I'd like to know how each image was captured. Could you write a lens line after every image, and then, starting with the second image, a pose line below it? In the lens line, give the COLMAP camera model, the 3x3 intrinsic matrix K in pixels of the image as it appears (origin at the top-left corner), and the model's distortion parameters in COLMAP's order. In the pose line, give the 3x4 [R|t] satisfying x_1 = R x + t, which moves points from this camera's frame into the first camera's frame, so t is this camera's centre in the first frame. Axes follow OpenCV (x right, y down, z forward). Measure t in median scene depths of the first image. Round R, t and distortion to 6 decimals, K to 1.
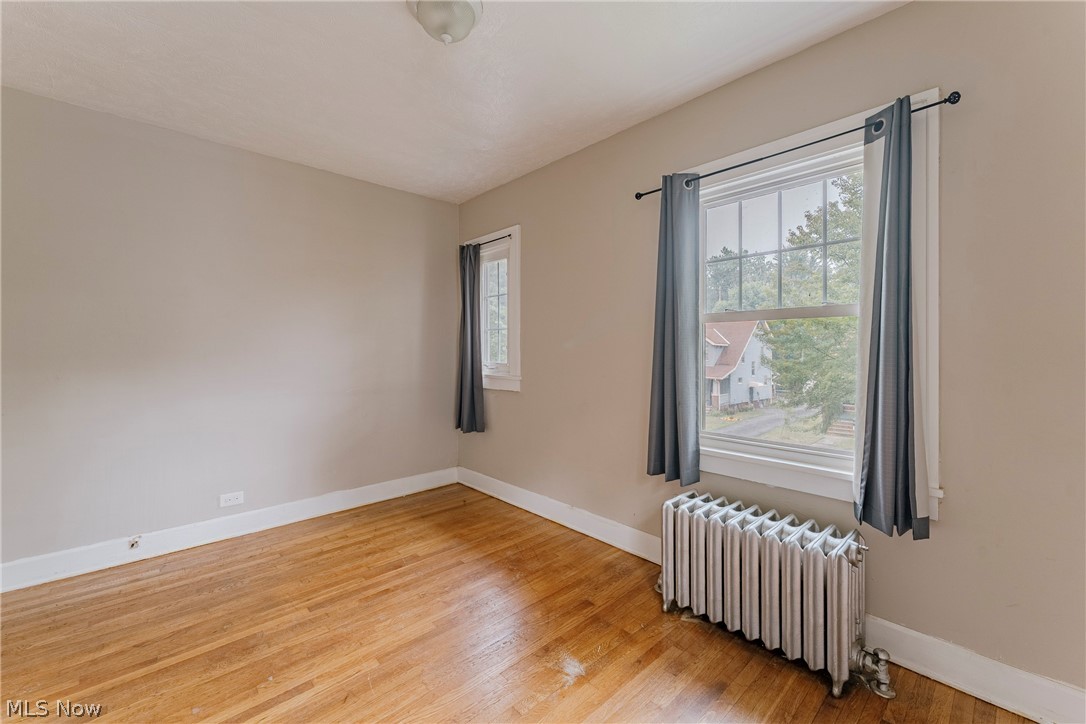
lens RADIAL K [[435.5, 0, 544.0], [0, 435.5, 348.9], [0, 0, 1]] dist [0.000082, 0.000003]
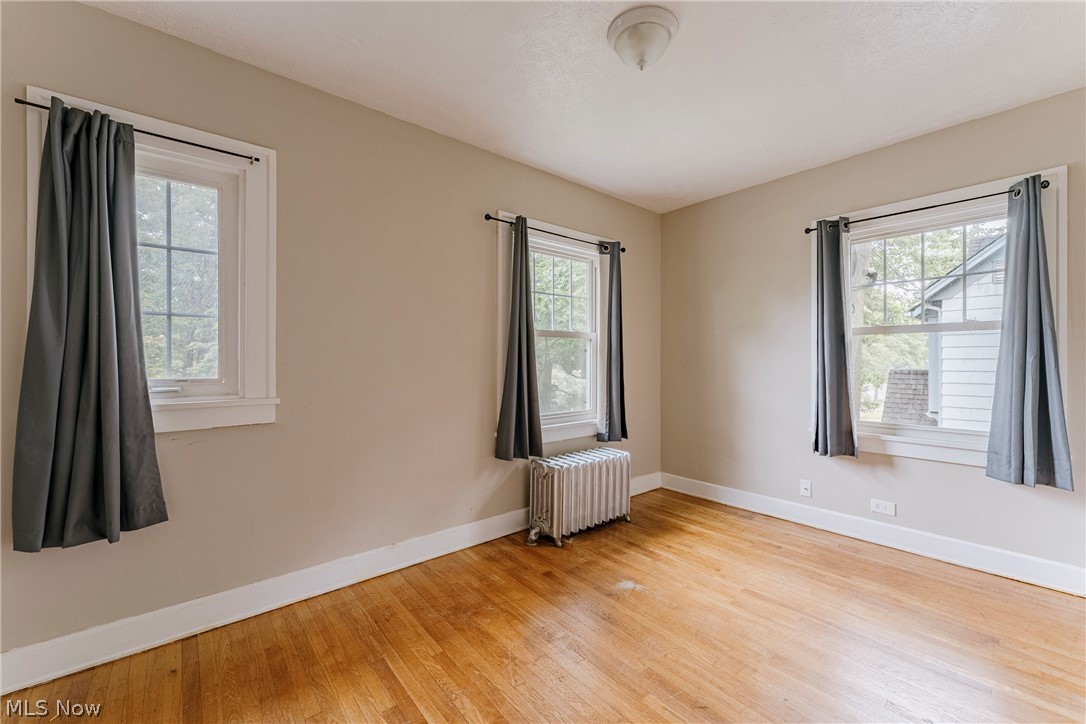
lens RADIAL K [[436.9, 0, 543.0], [0, 436.9, 362.0], [0, 0, 1]] dist [-0.000229, -0.000020]
pose [[0.052001, -0.009816, 0.998599, -0.835709], [-0.005604, 0.999933, 0.010121, 0.004910], [-0.998631, -0.006122, 0.051942, 0.752641]]
